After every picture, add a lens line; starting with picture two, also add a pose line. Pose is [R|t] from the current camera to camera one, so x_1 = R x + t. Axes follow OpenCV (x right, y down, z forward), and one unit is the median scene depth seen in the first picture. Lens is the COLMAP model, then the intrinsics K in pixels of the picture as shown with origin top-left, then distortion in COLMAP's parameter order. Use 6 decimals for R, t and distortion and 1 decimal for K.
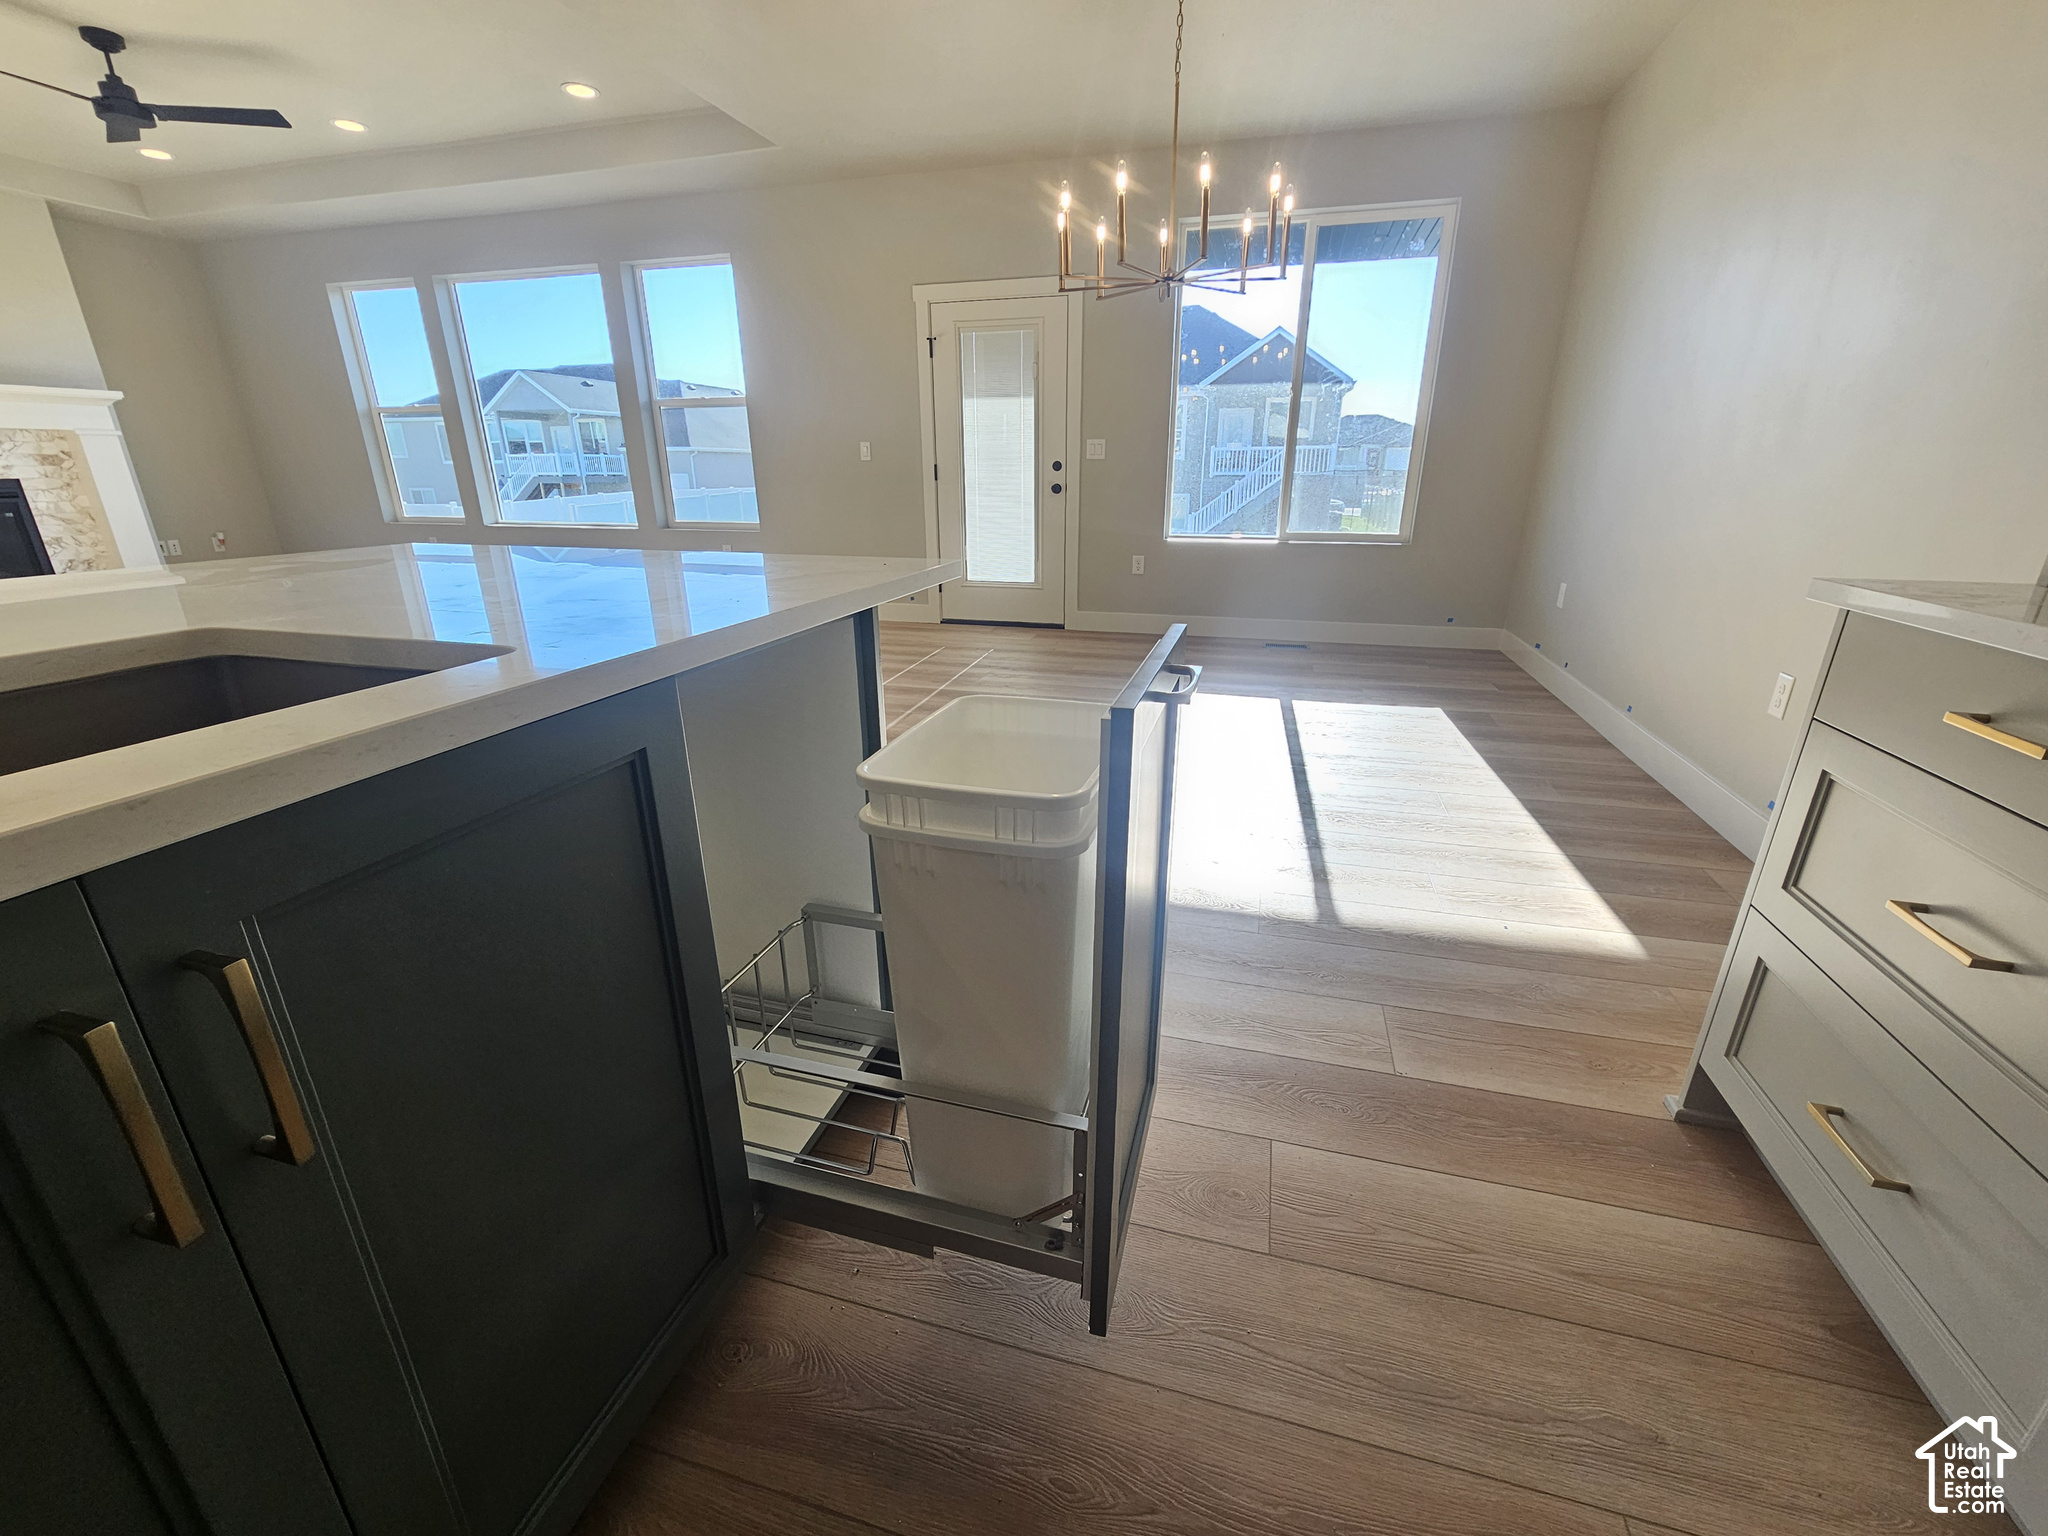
lens RADIAL K [[839.8, 0, 1039.0], [0, 839.8, 766.8], [0, 0, 1]] dist [-0.001778, 0.000382]
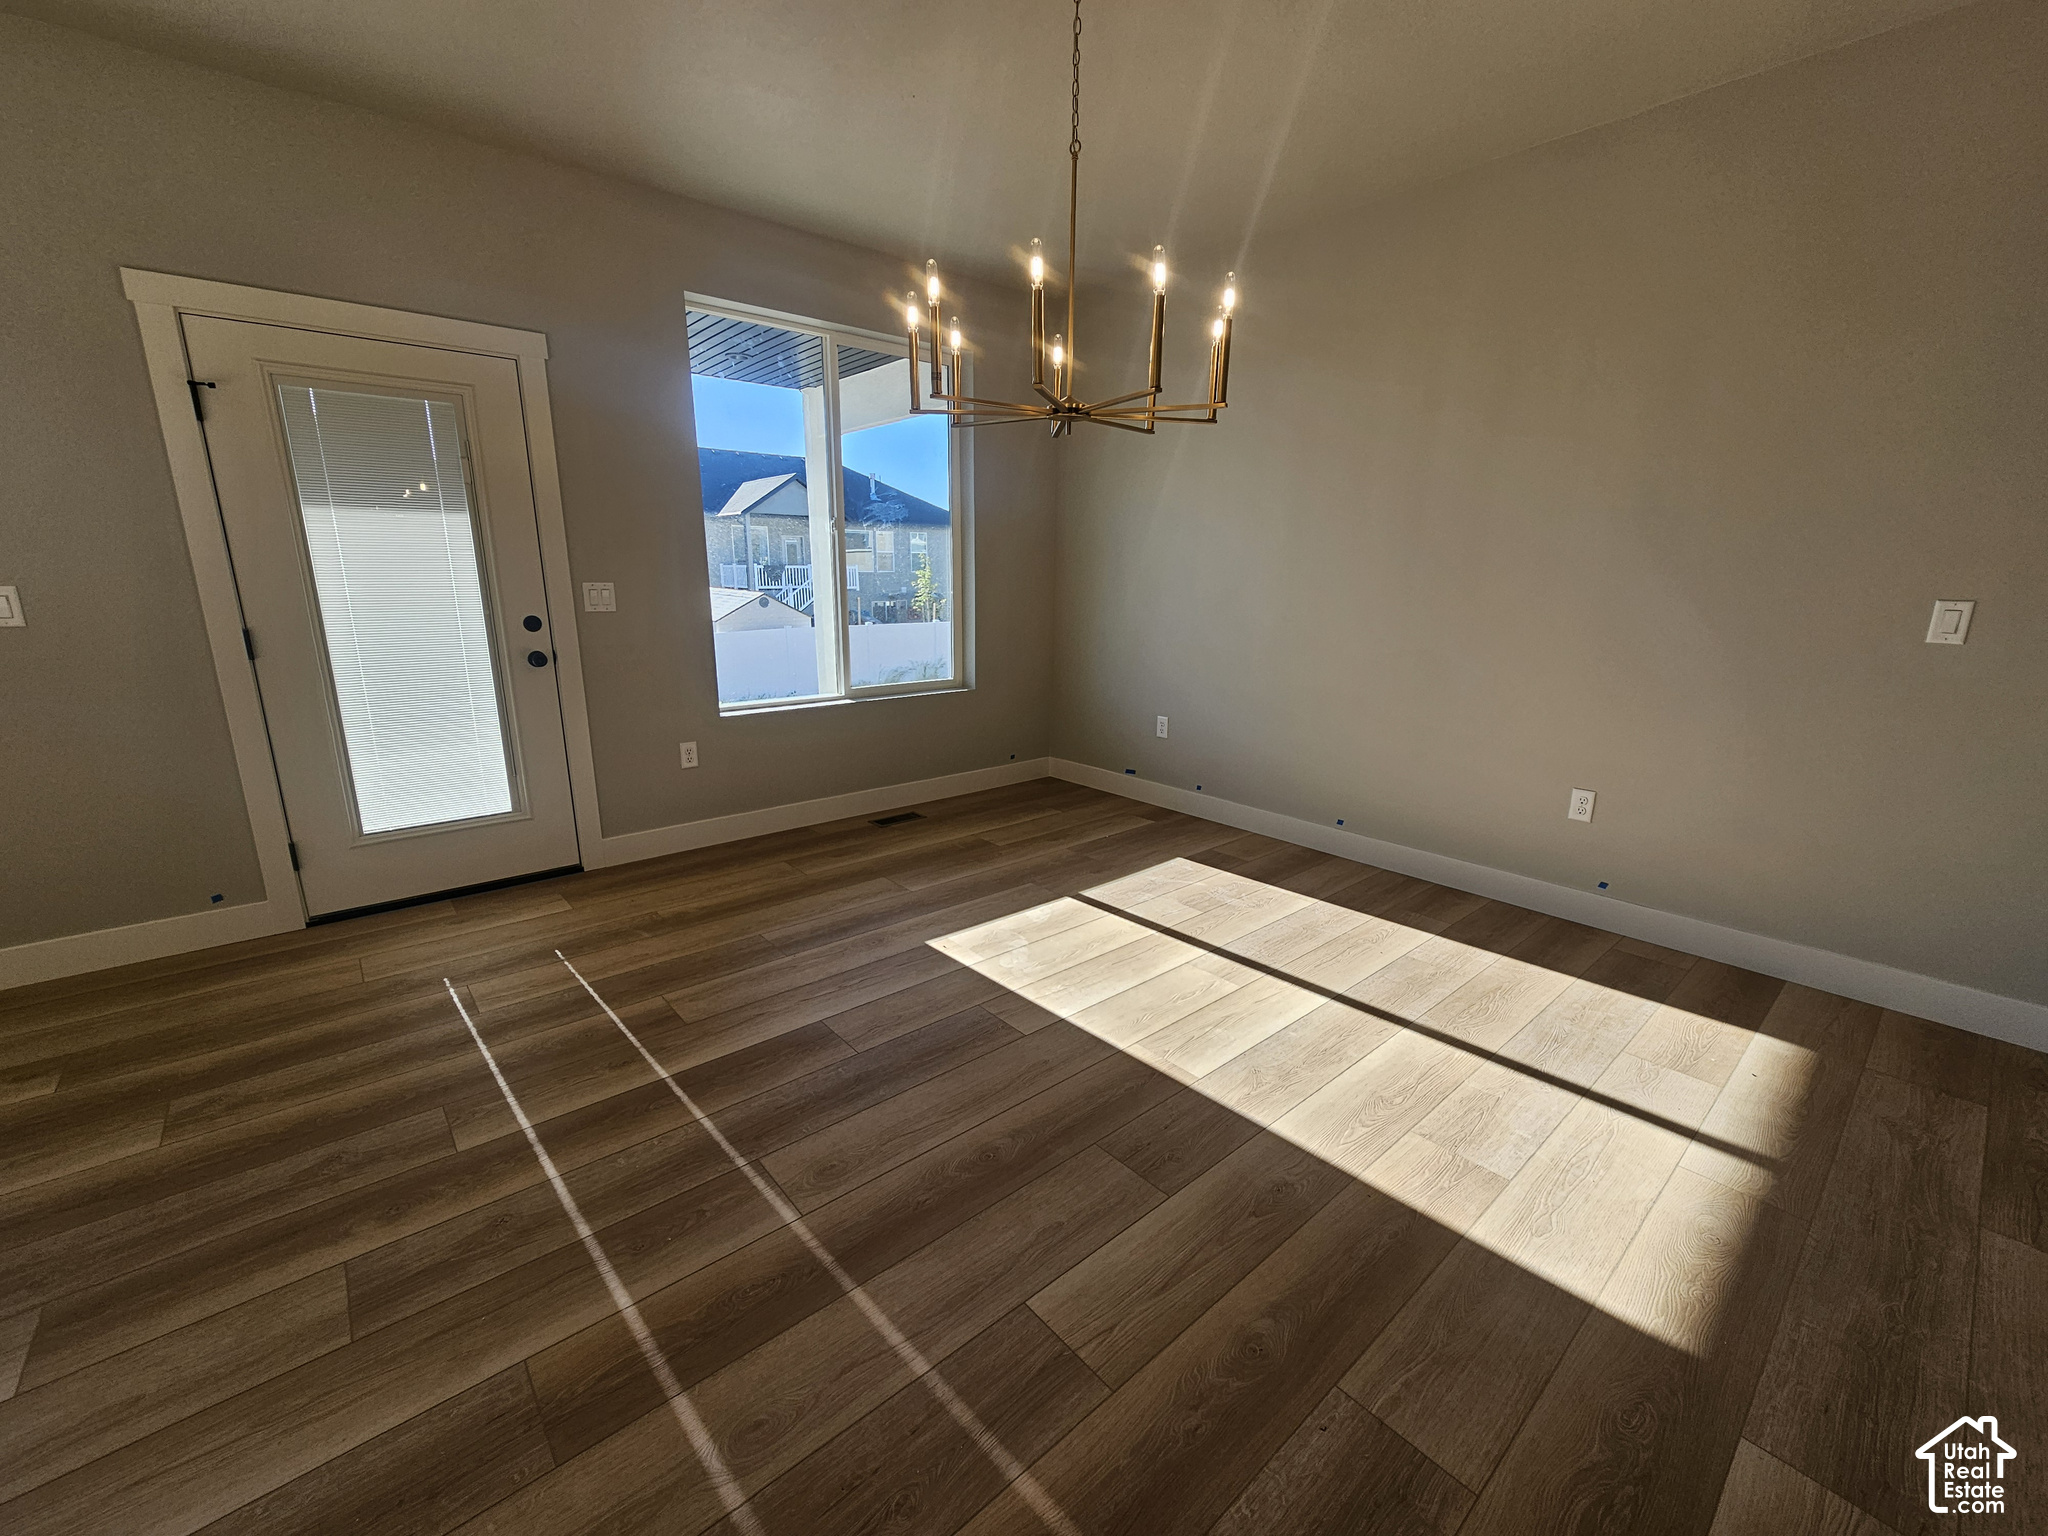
lens RADIAL K [[839.8, 0, 1013.7], [0, 839.8, 778.4], [0, 0, 1]] dist [-0.001778, 0.000382]
pose [[0.576205, -0.190838, 0.794713, -0.286322], [0.272891, 0.961478, 0.033025, -0.174105], [-0.770402, 0.197841, 0.606086, 0.380083]]
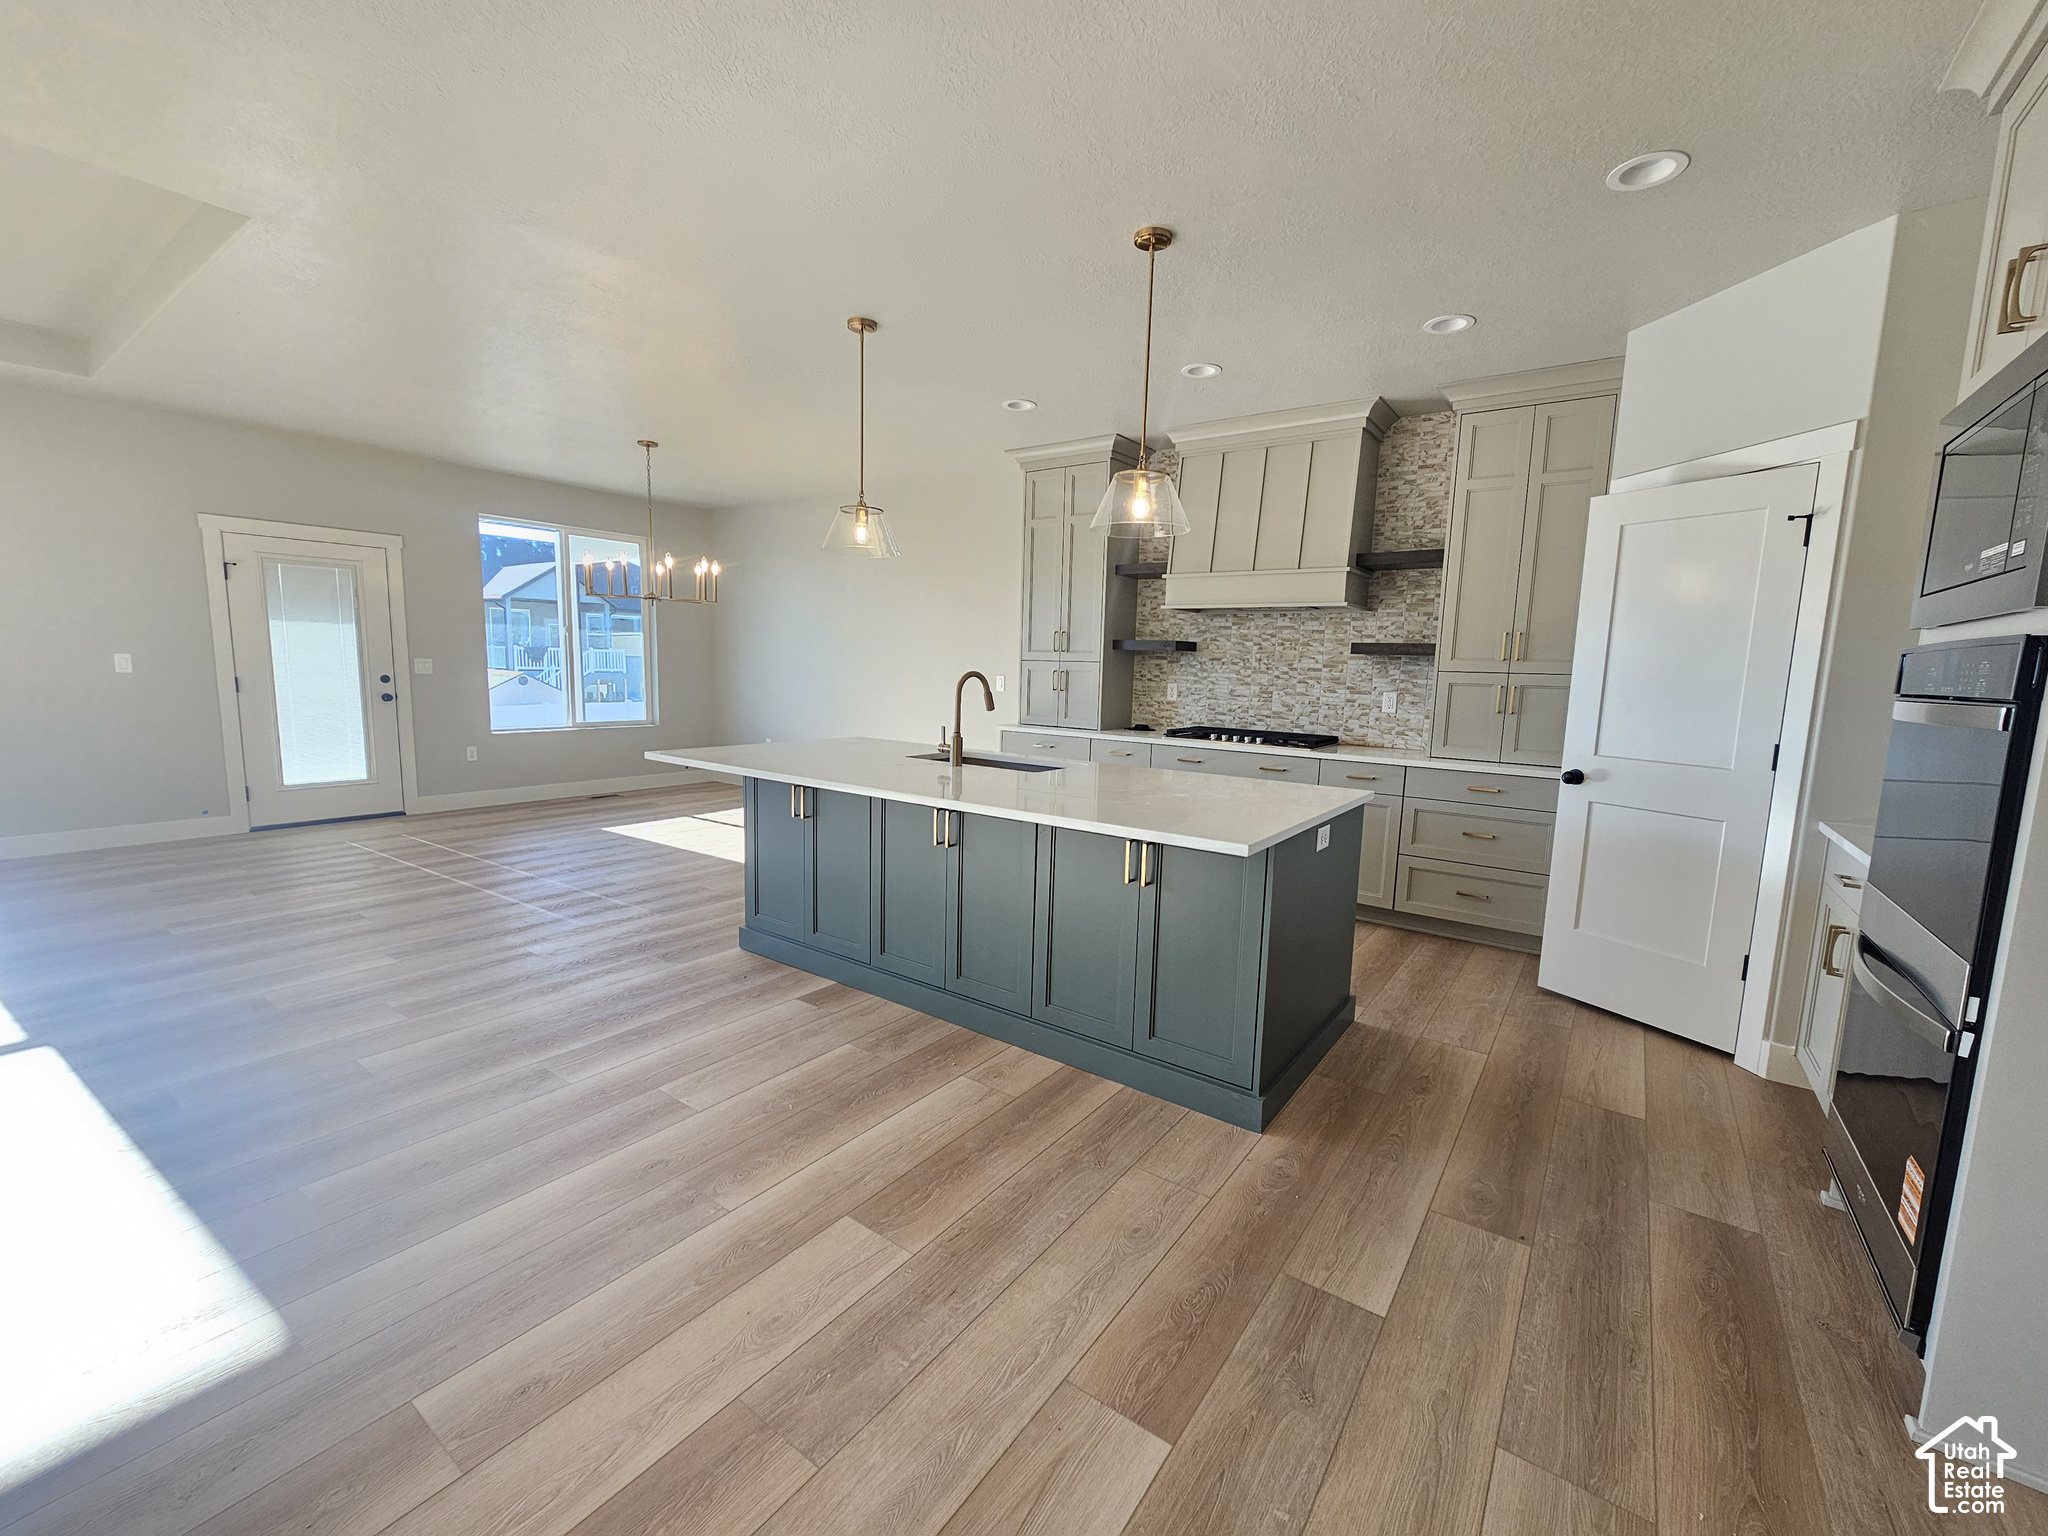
lens RADIAL K [[839.8, 0, 1011.2], [0, 839.8, 767.9], [0, 0, 1]] dist [-0.001778, 0.000382]
pose [[0.365213, -0.105002, 0.924983, -0.761806], [0.294046, 0.955761, -0.007603, 0.027720], [-0.883265, 0.274765, 0.379931, -0.188354]]
